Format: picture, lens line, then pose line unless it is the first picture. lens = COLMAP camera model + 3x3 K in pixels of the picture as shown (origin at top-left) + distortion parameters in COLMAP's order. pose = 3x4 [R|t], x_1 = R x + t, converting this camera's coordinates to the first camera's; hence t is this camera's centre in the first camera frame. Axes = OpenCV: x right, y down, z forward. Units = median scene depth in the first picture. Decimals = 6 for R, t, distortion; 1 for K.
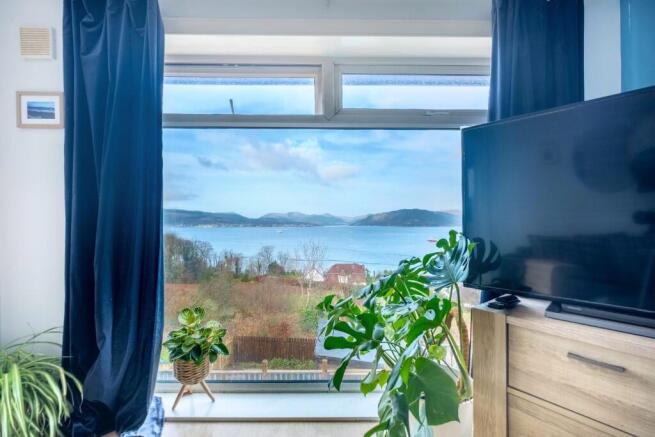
lens RADIAL K [[288.3, 0, 327.9], [0, 288.3, 219.1], [0, 0, 1]] dist [-0.004383, -0.000275]
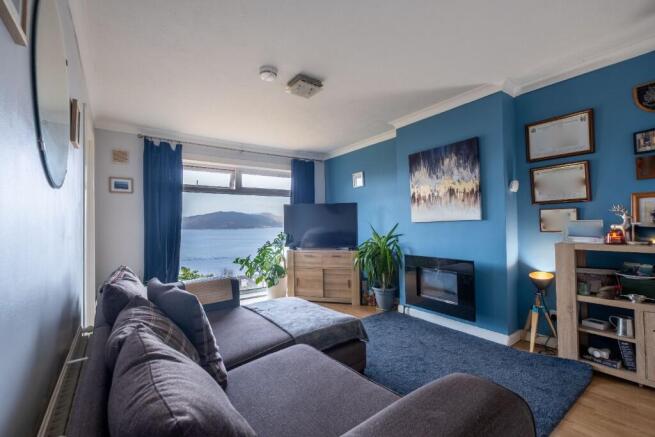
lens RADIAL K [[288.3, 0, 327.8], [0, 288.3, 217.1], [0, 0, 1]] dist [-0.004383, -0.000275]
pose [[0.808529, -0.000044, 0.588457, -1.023419], [0.008828, 0.999888, -0.012054, -0.078014], [-0.588391, 0.014941, 0.808439, -1.888166]]
